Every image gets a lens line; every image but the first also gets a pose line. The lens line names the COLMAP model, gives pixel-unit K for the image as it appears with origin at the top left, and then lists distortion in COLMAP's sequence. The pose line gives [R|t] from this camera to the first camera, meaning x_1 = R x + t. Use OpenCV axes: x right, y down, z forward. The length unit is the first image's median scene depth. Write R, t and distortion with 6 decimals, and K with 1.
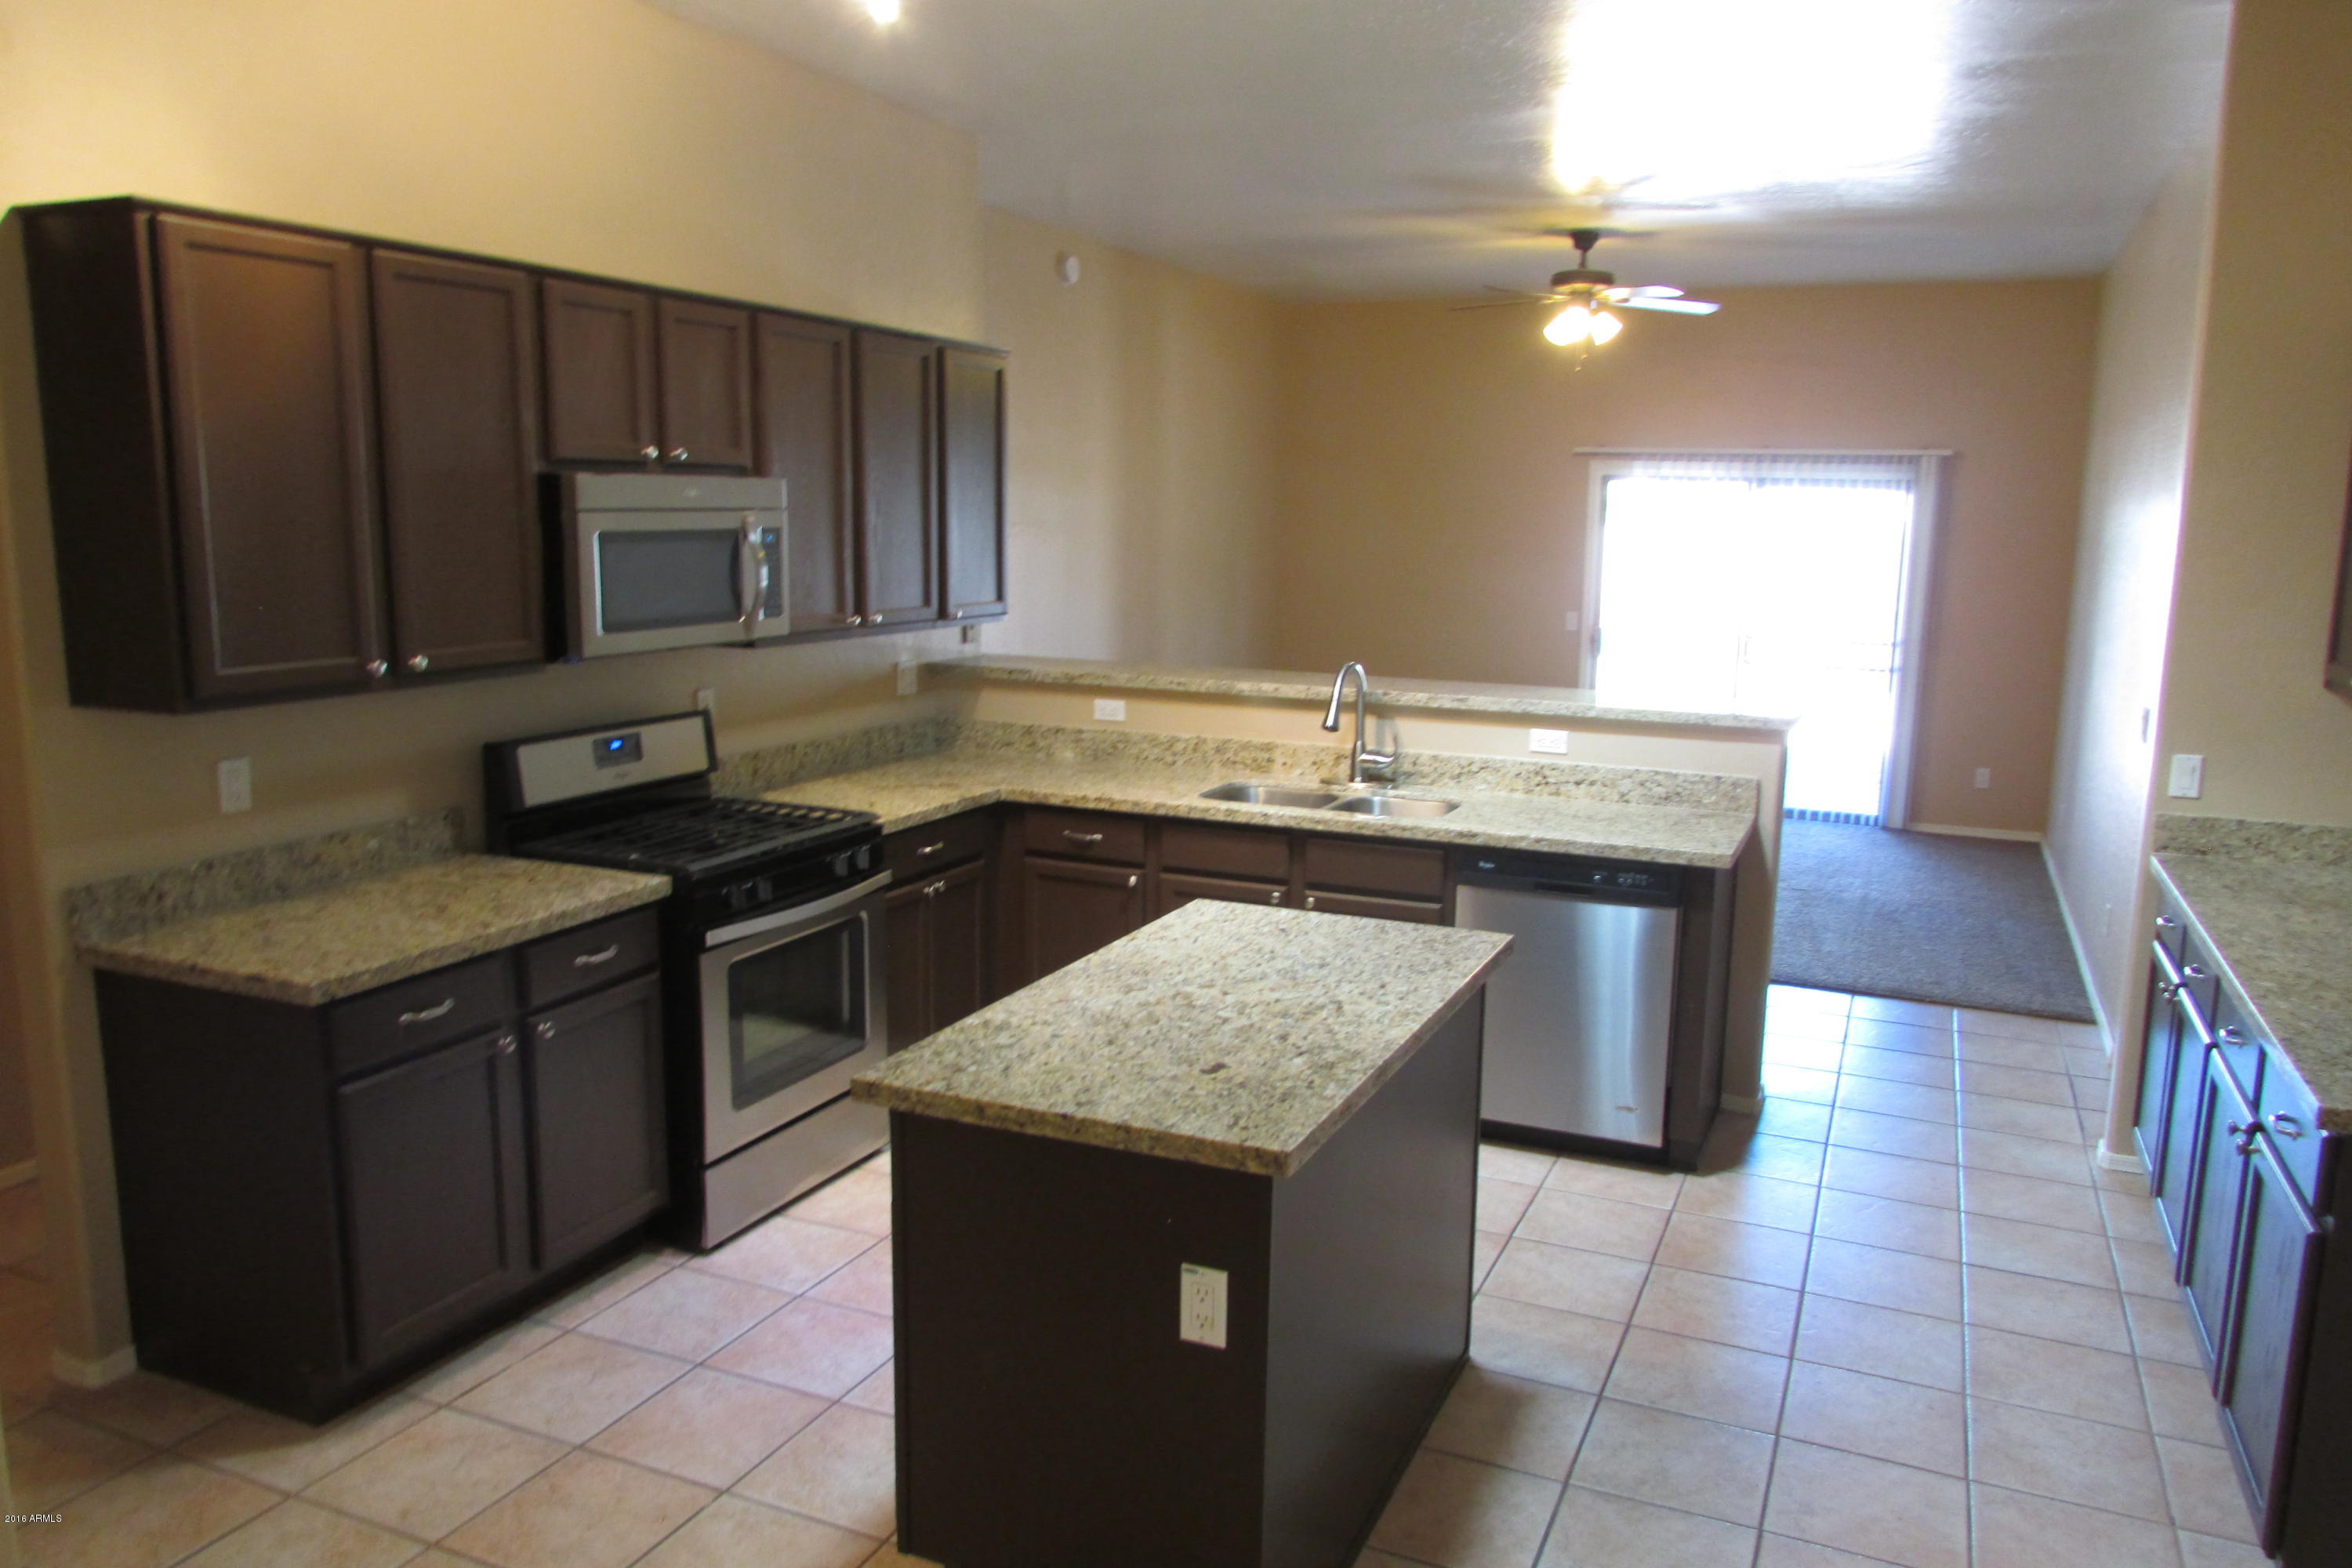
lens RADIAL K [[1705.7, 0, 1176.0], [0, 1705.7, 784.0], [0, 0, 1]] dist [-0.021003, 0.003042]
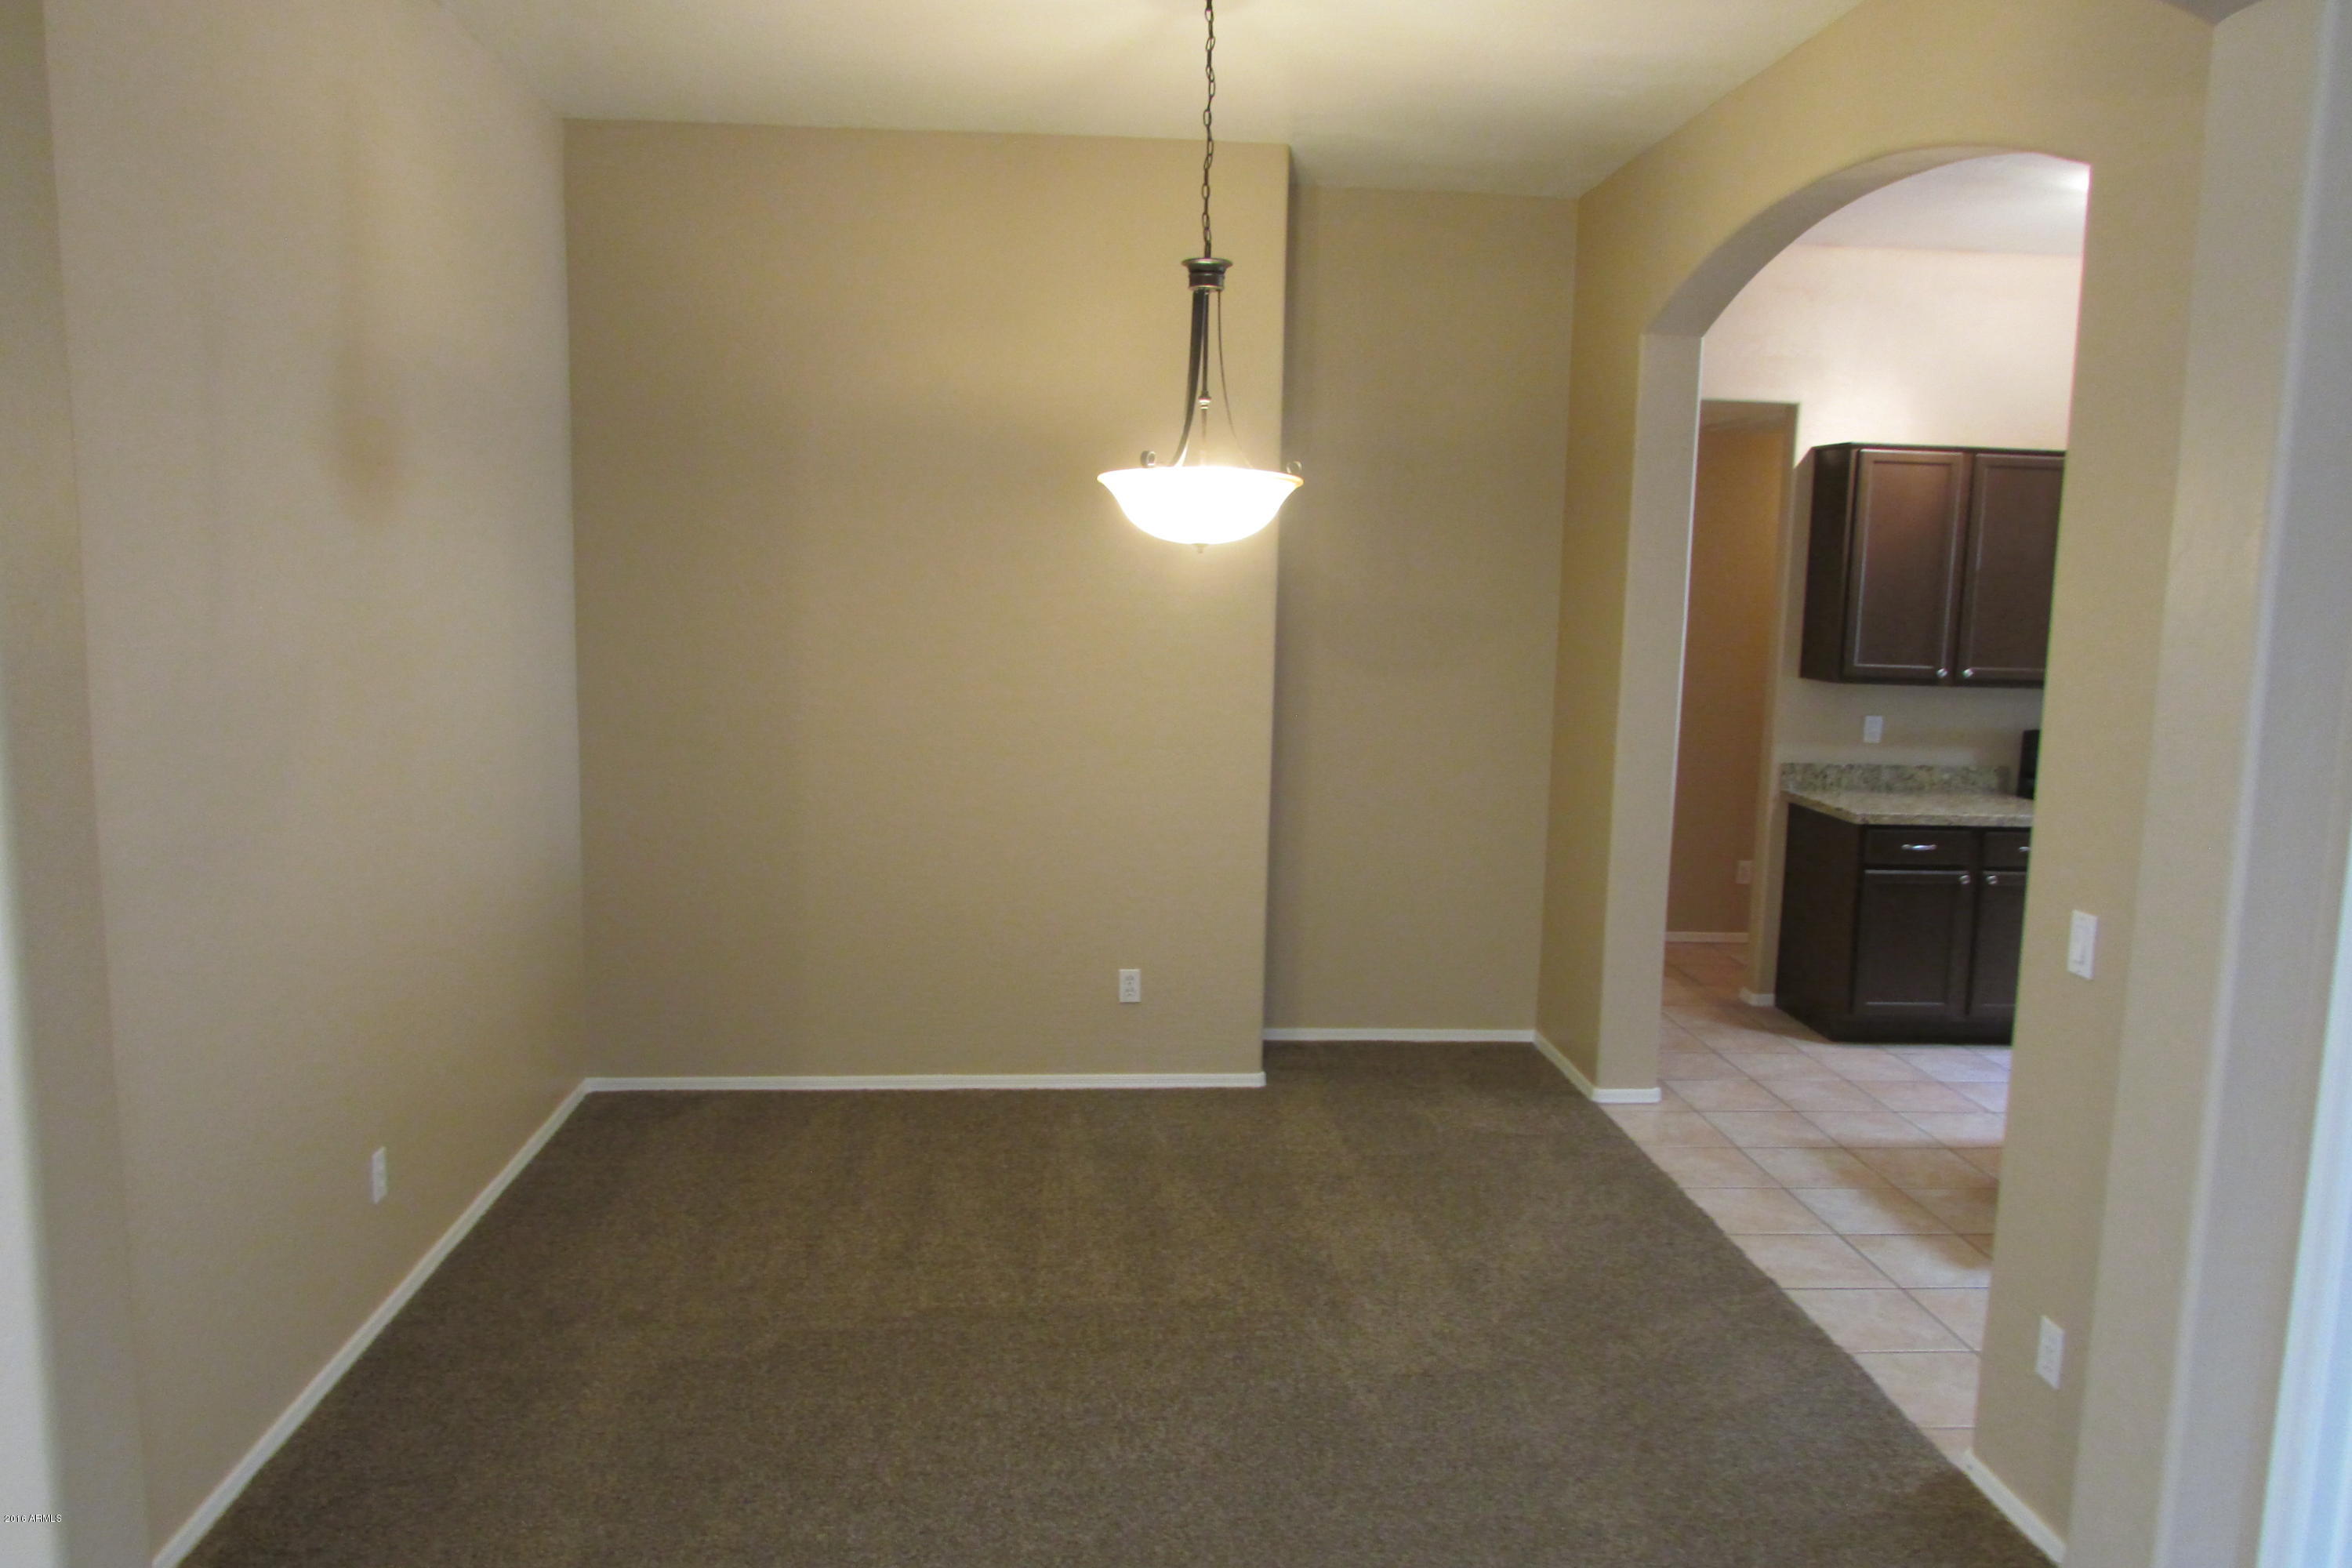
lens RADIAL K [[1764.9, 0, 1176.0], [0, 1764.9, 784.0], [0, 0, 1]] dist [-0.050552, 0.000706]
pose [[0.485514, 0.115305, -0.866591, 0.856722], [-0.166915, 0.985255, 0.037578, 0.129029], [0.858146, 0.126402, 0.497601, -0.718564]]
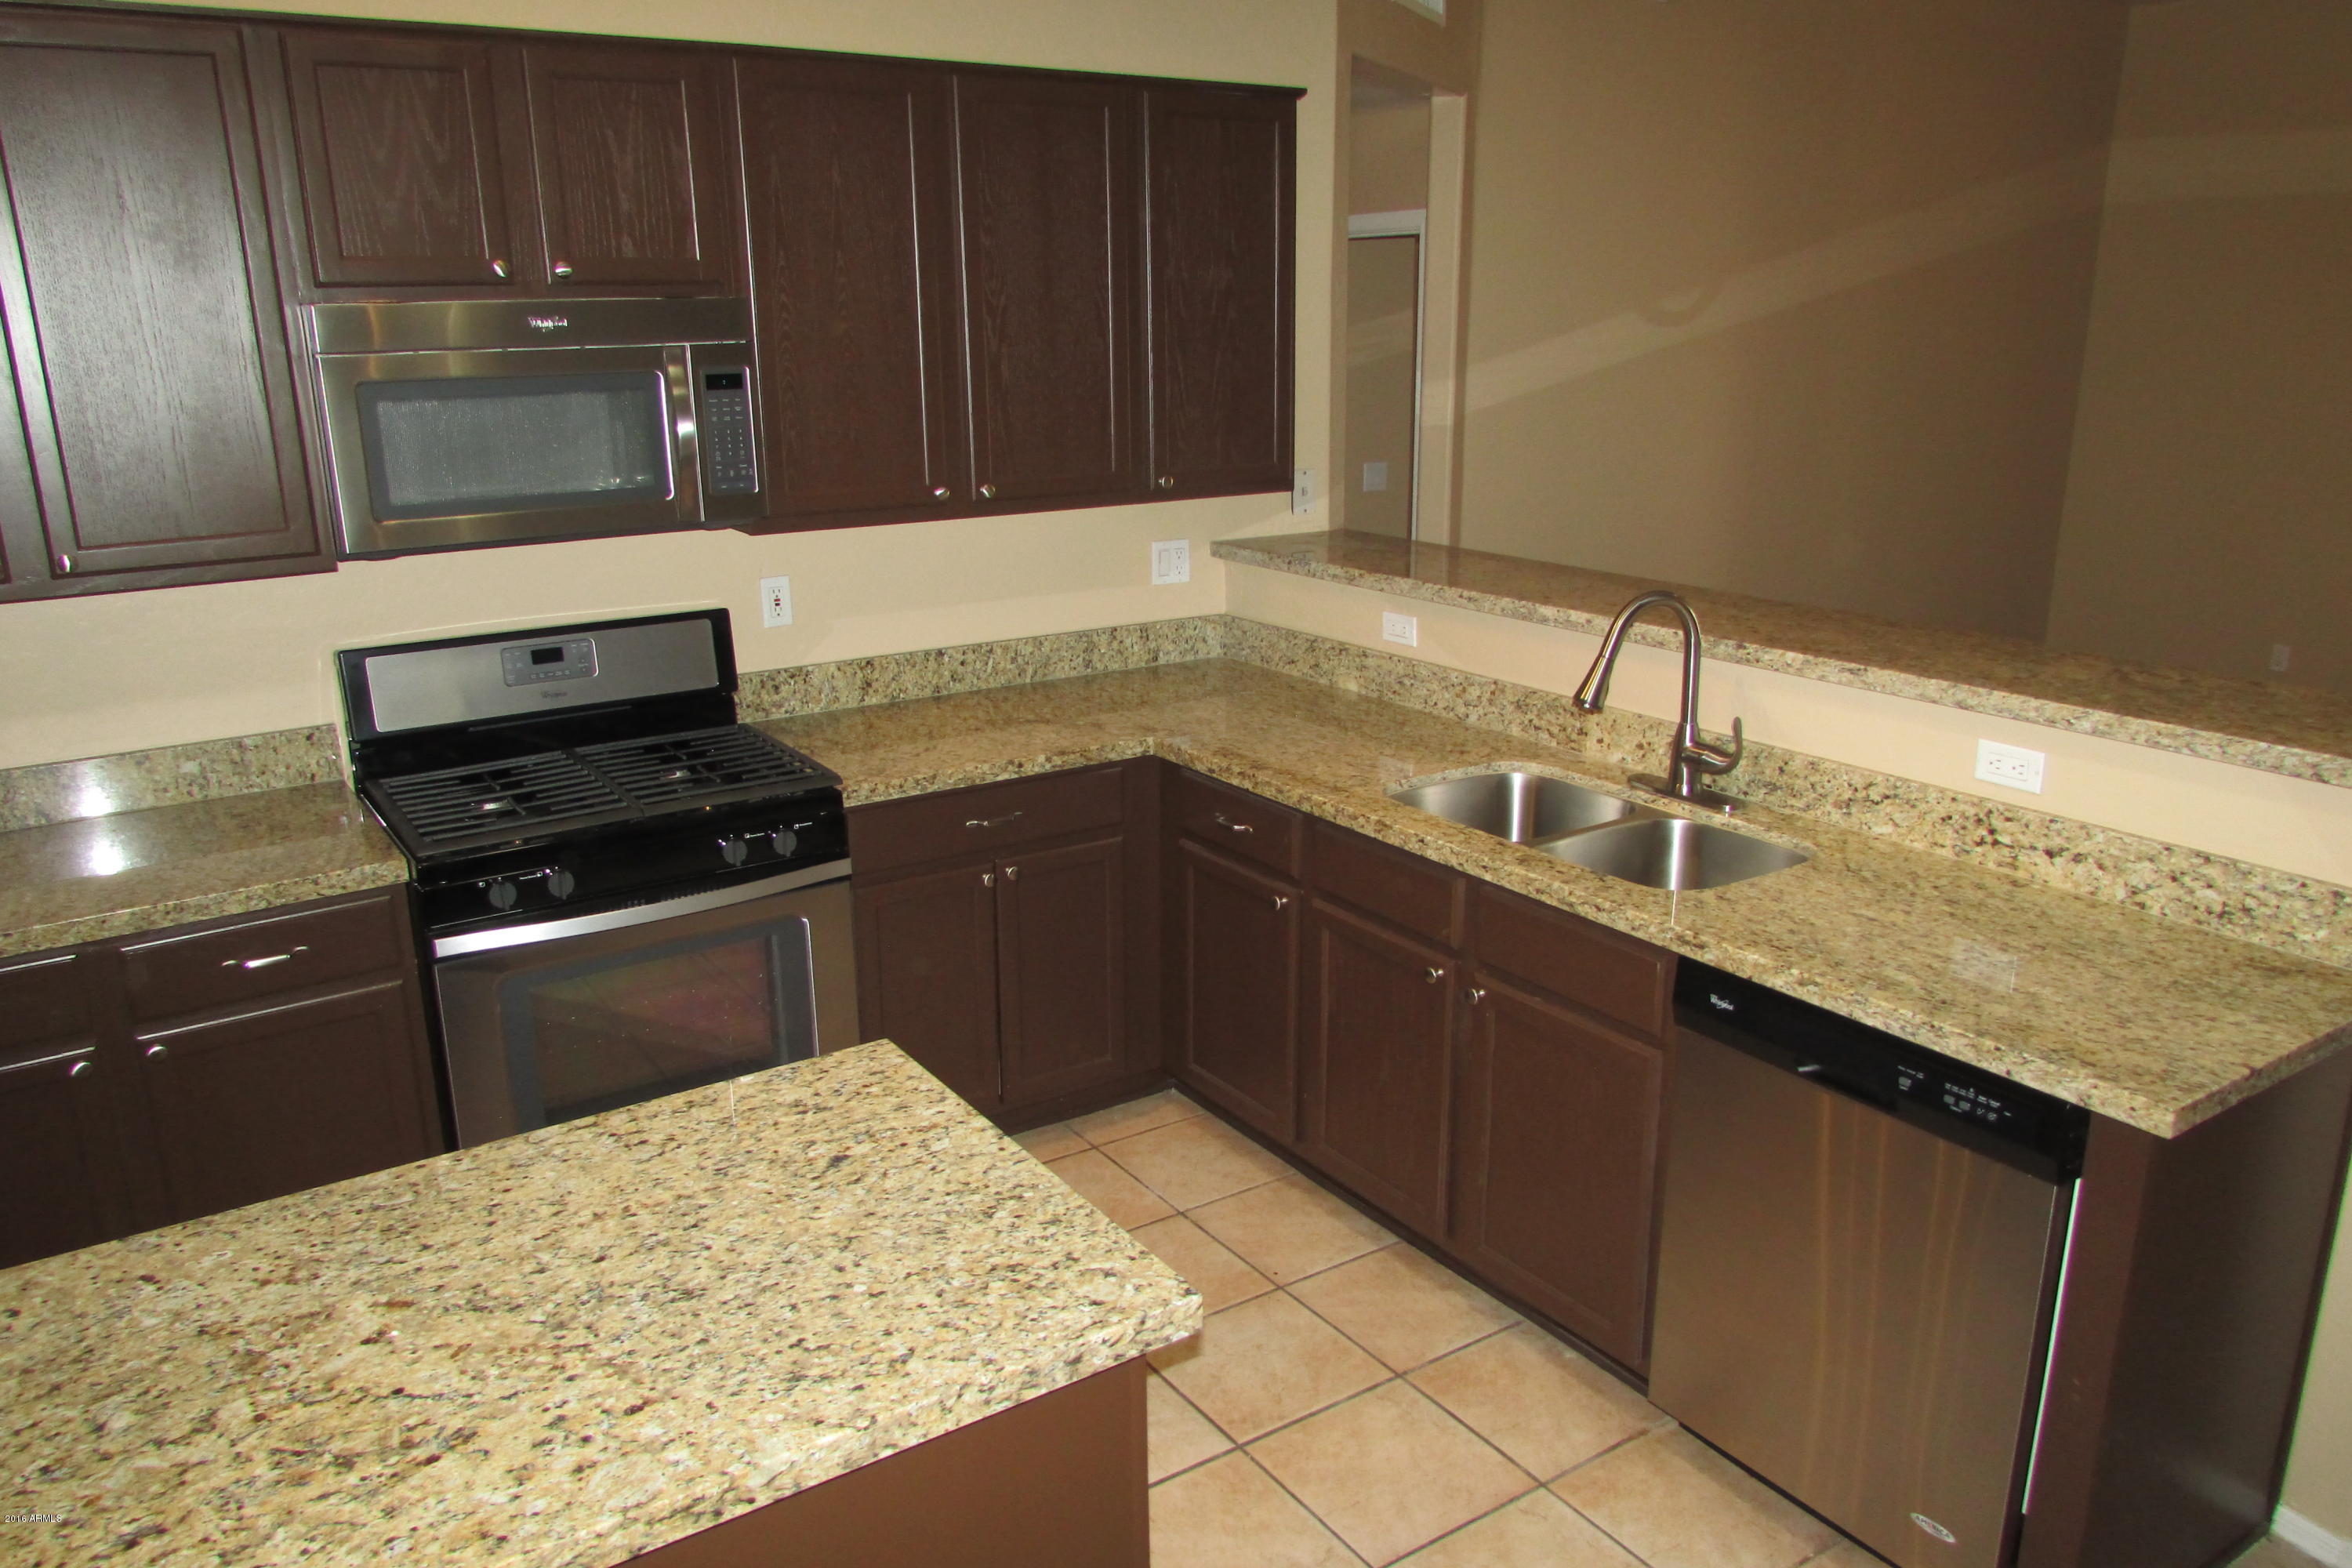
lens RADIAL K [[1705.7, 0, 1176.0], [0, 1705.7, 784.0], [0, 0, 1]] dist [-0.021003, 0.003042]
pose [[0.842871, 0.123323, -0.523793, 0.435032], [-0.064203, 0.989479, 0.129652, -0.111447], [0.534272, -0.075651, 0.841921, 0.654695]]
